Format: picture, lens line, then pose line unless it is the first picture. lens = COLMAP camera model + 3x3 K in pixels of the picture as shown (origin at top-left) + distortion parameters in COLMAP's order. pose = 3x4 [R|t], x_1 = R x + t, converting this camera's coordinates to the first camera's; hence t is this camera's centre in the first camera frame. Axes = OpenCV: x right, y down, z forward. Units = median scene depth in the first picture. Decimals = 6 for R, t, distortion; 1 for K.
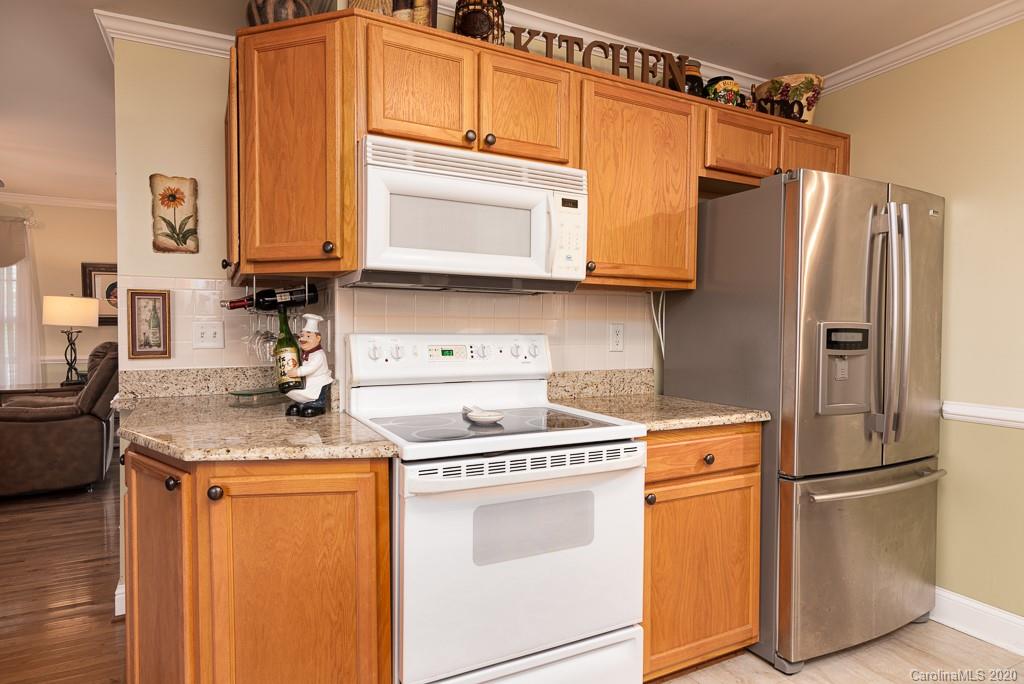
lens RADIAL K [[580.5, 0, 506.5], [0, 580.5, 340.8], [0, 0, 1]] dist [0.009242, 0.000724]
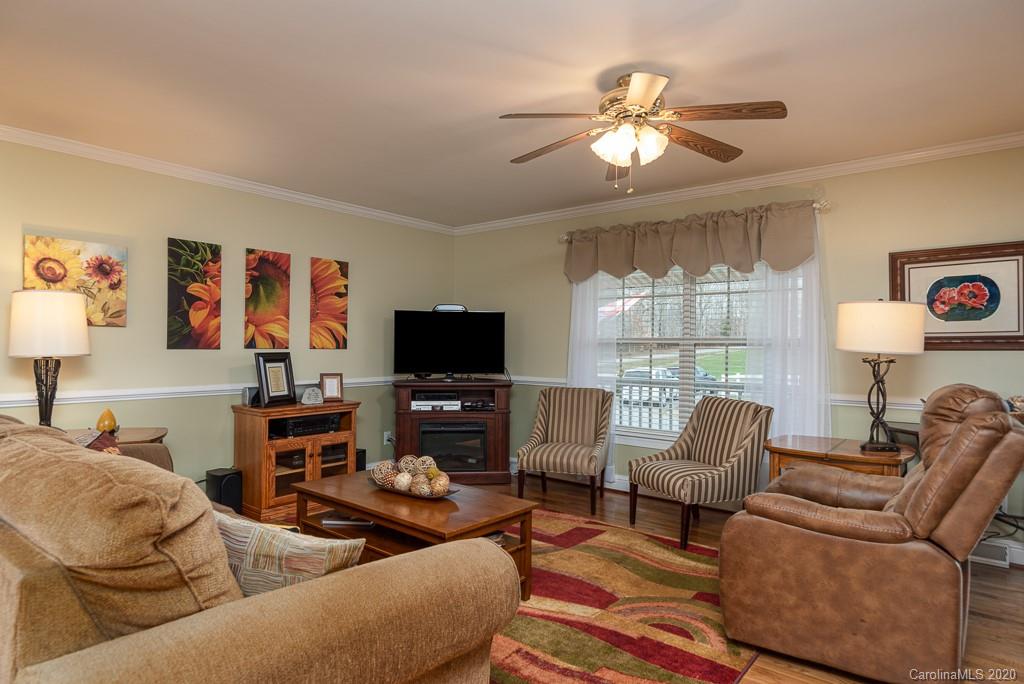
lens RADIAL K [[580.5, 0, 506.5], [0, 580.5, 340.8], [0, 0, 1]] dist [0.009242, 0.000724]
pose [[0.390876, -0.007459, -0.920413, -0.344040], [-0.025853, 0.999484, -0.019079, -0.015319], [0.920080, 0.031253, 0.390482, 0.413893]]
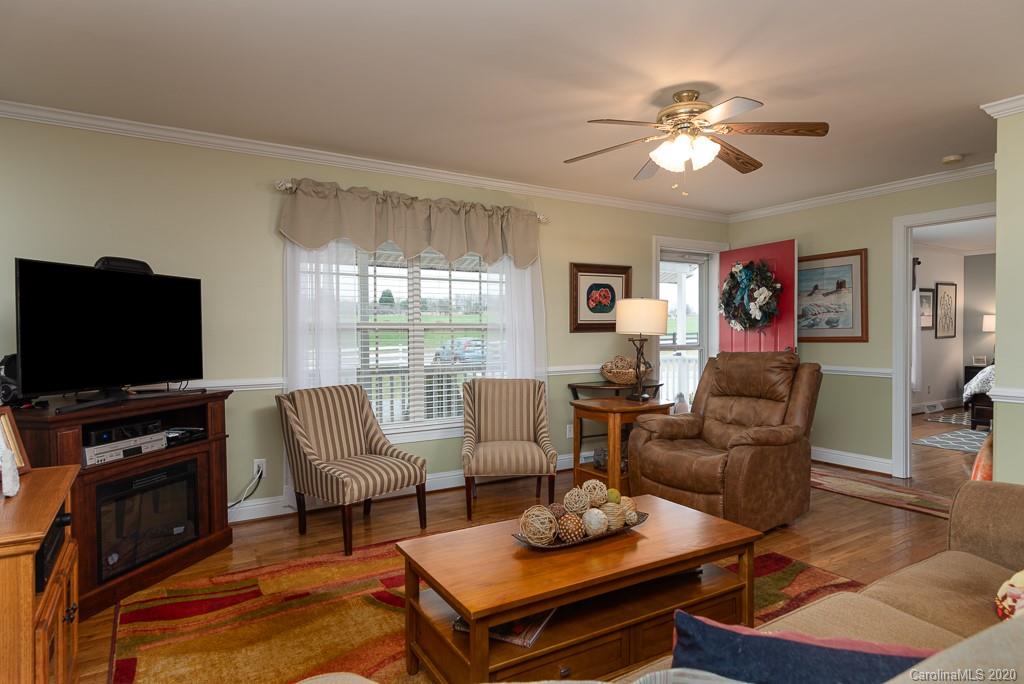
lens RADIAL K [[580.5, 0, 506.5], [0, 580.5, 340.8], [0, 0, 1]] dist [0.009242, 0.000724]
pose [[0.997162, -0.005157, 0.075107, -1.018393], [0.005221, 0.999986, -0.000655, -0.015344], [-0.075102, 0.001045, 0.997175, 0.136215]]
